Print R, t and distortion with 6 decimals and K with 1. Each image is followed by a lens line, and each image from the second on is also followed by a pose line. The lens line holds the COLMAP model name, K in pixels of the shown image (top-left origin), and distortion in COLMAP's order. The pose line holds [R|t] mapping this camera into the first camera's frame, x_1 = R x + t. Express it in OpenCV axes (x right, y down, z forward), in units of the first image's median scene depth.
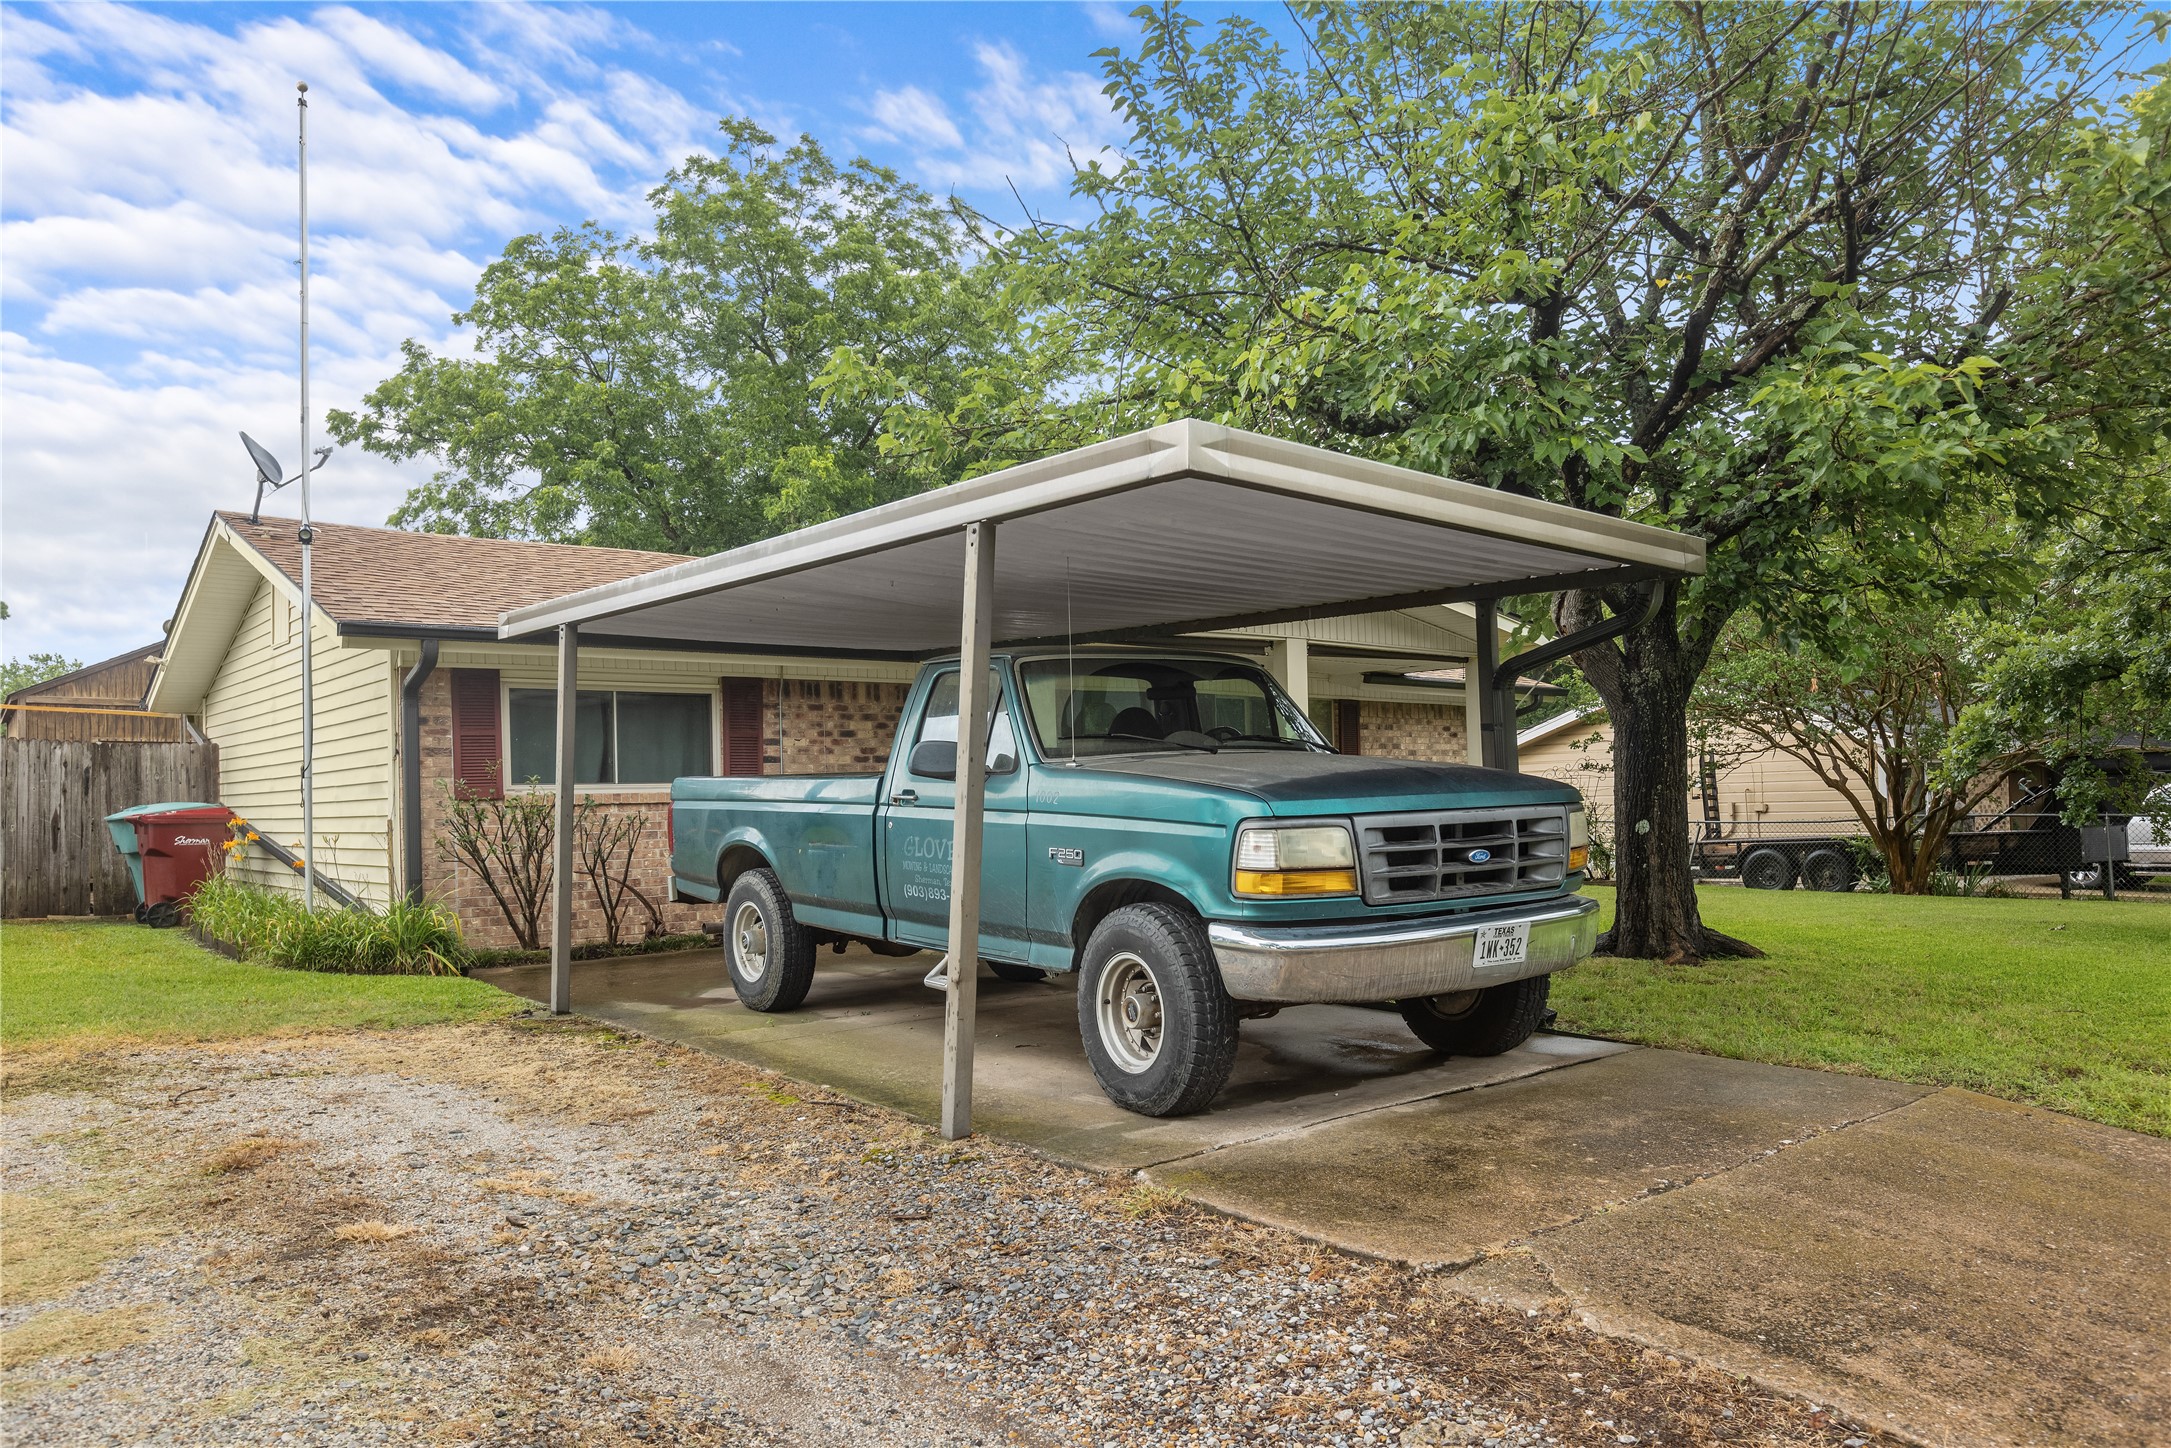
lens RADIAL K [[1526.0, 0, 1088.1], [0, 1526.0, 731.7], [0, 0, 1]] dist [0.002440, -0.001203]
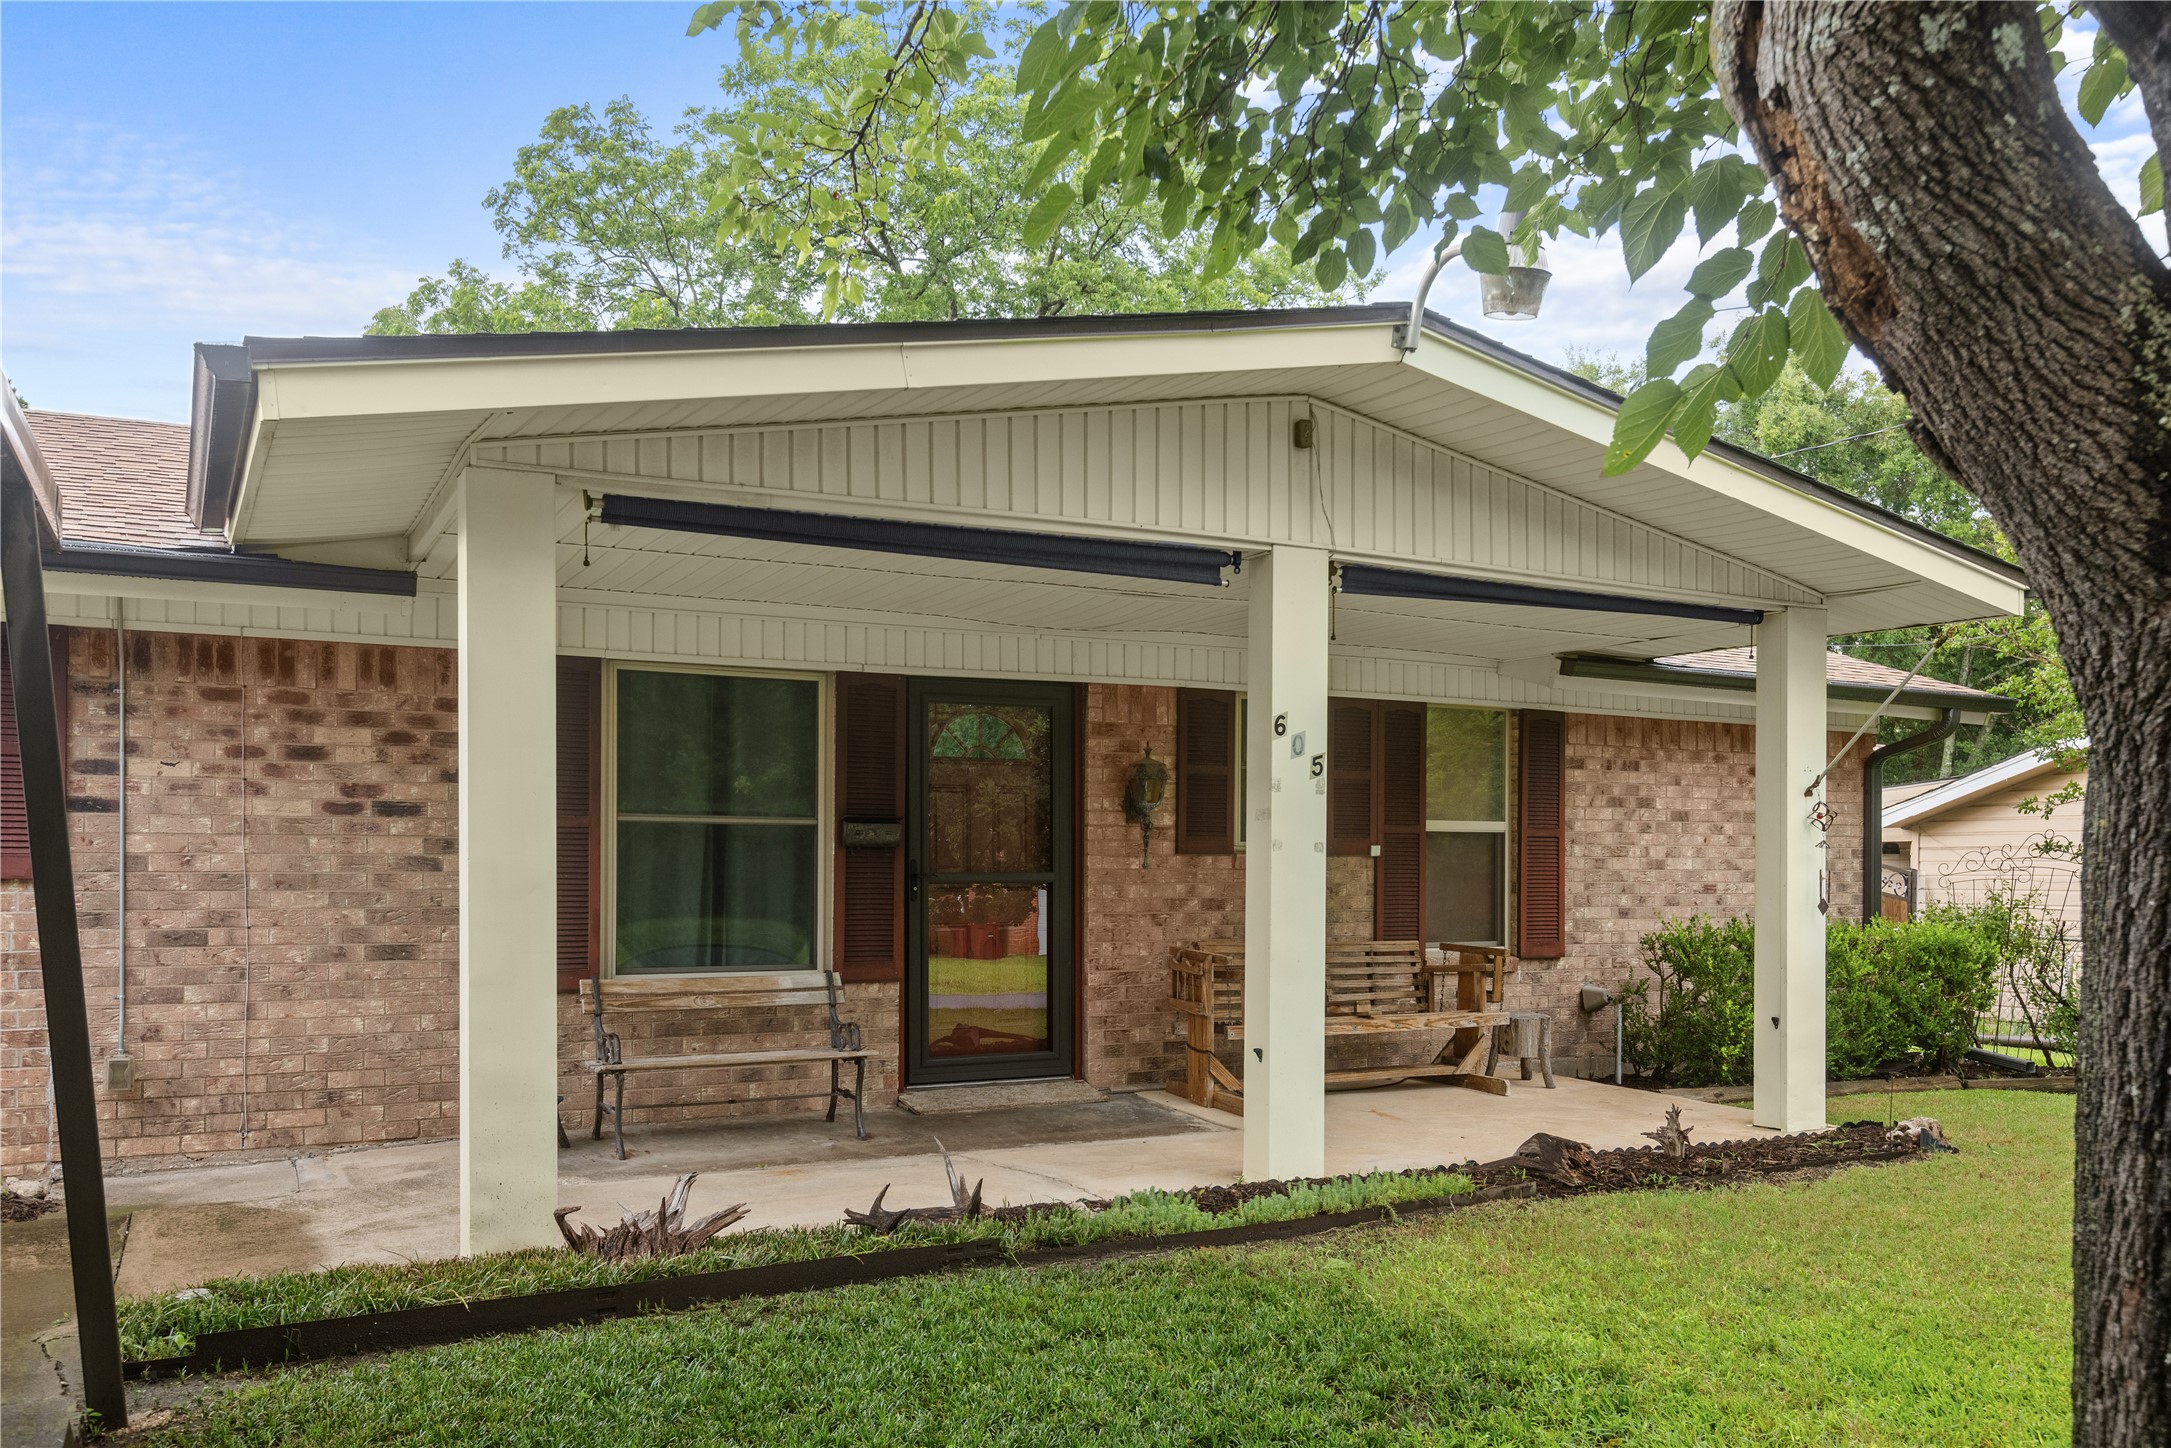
lens RADIAL K [[1692.4, 0, 1078.0], [0, 1692.4, 866.2], [0, 0, 1]] dist [0.003653, 0.005510]
pose [[0.977509, 0.029212, -0.208863, 0.184172], [-0.017570, 0.998198, 0.057380, 0.001977], [0.210163, -0.052420, 0.976260, 0.540570]]
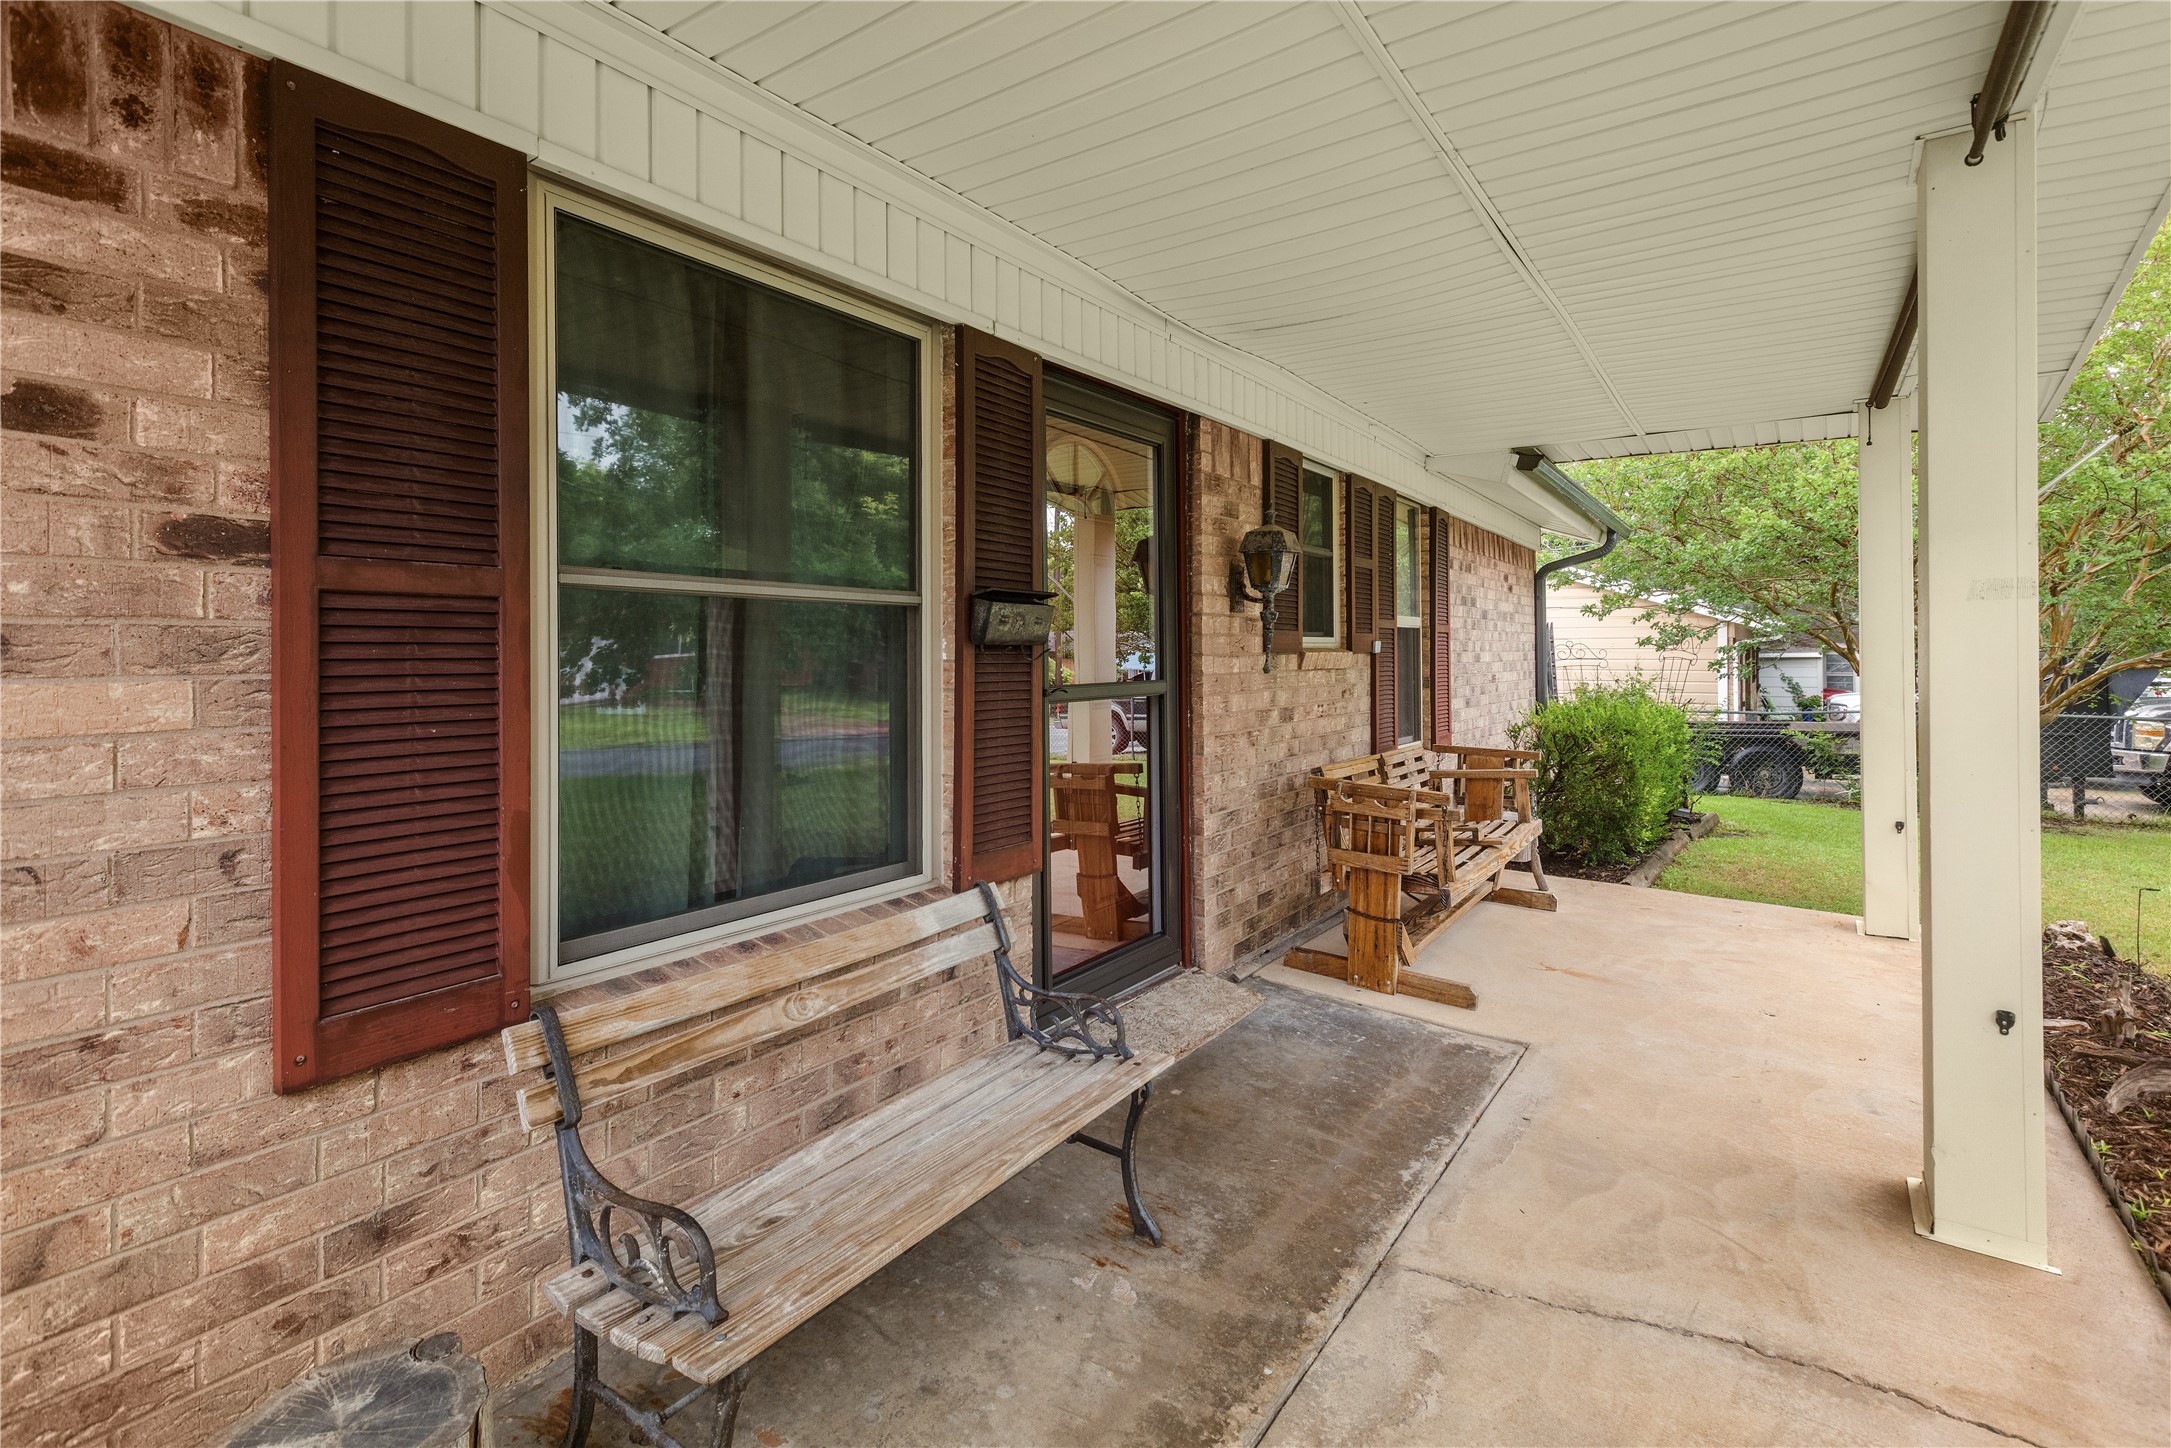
lens RADIAL K [[1018.8, 0, 1073.0], [0, 1018.8, 656.6], [0, 0, 1]] dist [0.004122, 0.000216]
pose [[0.966369, 0.022785, 0.256149, -0.051324], [-0.036582, 0.998117, 0.049227, 0.022563], [-0.254546, -0.056942, 0.965383, 0.907955]]
